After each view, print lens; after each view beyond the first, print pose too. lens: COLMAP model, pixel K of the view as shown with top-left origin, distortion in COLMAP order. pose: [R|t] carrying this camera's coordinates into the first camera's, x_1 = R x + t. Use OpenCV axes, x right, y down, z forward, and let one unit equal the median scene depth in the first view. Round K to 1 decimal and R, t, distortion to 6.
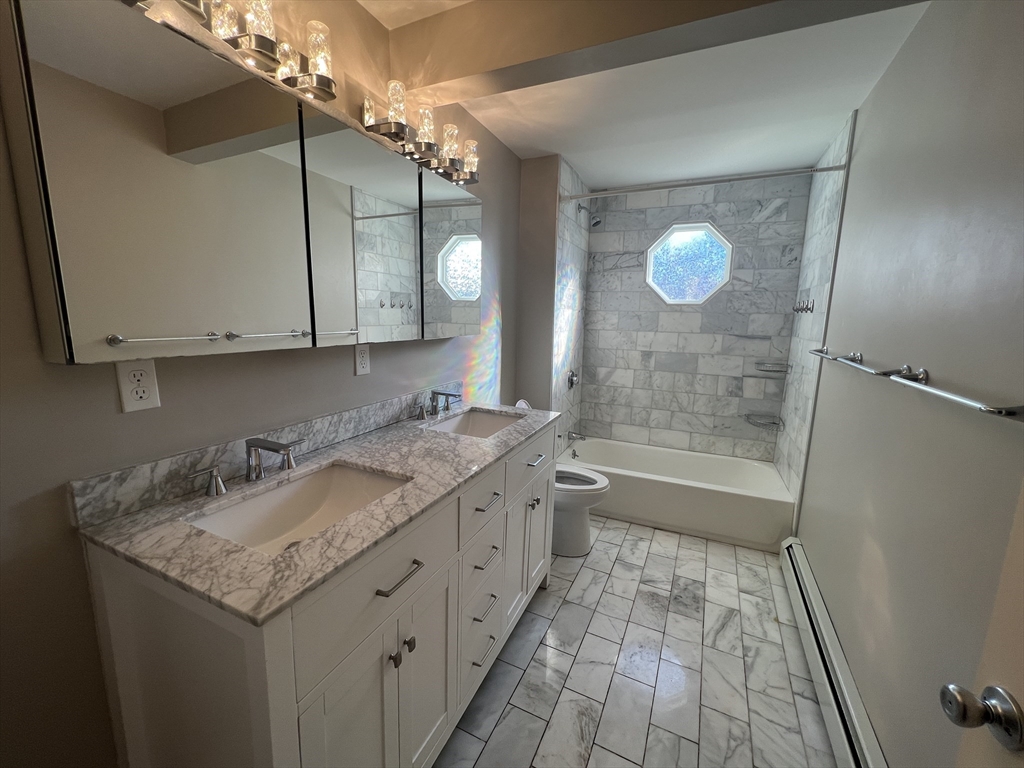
lens RADIAL K [[411.9, 0, 510.1], [0, 411.9, 381.9], [0, 0, 1]] dist [-0.003582, 0.001037]
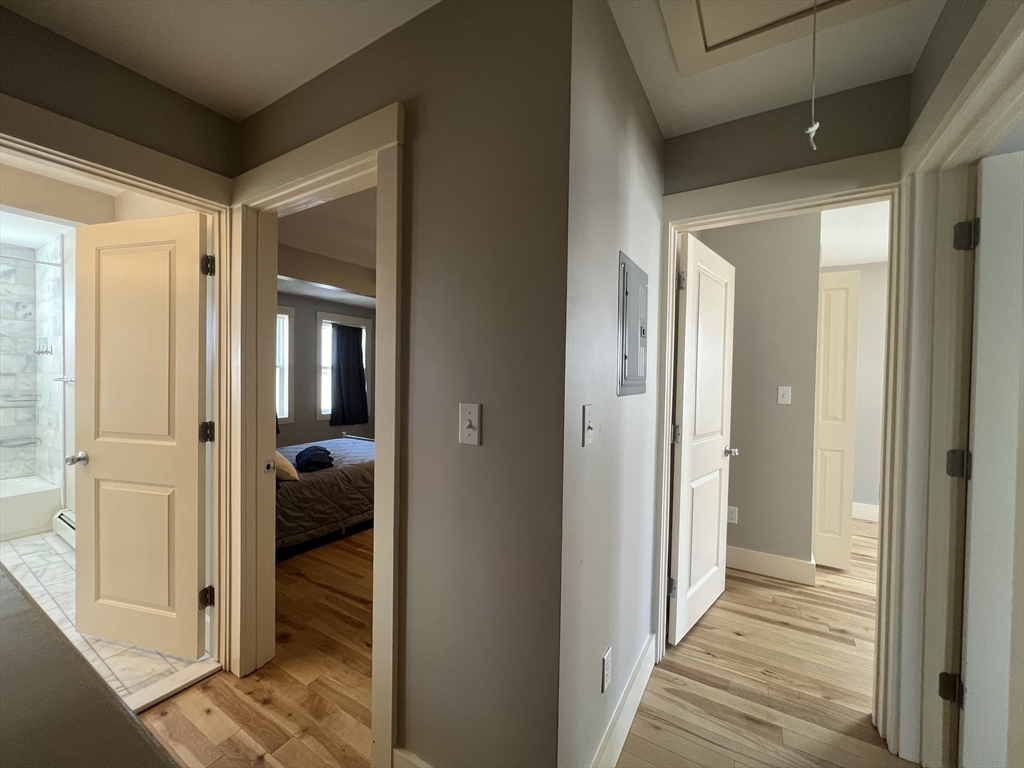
lens RADIAL K [[410.3, 0, 511.3], [0, 410.3, 382.3], [0, 0, 1]] dist [-0.002540, 0.000628]
pose [[0.110915, -0.036551, 0.993158, -0.446110], [0.152253, 0.988152, 0.019363, 0.125900], [-0.982098, 0.149064, 0.115166, -0.634145]]
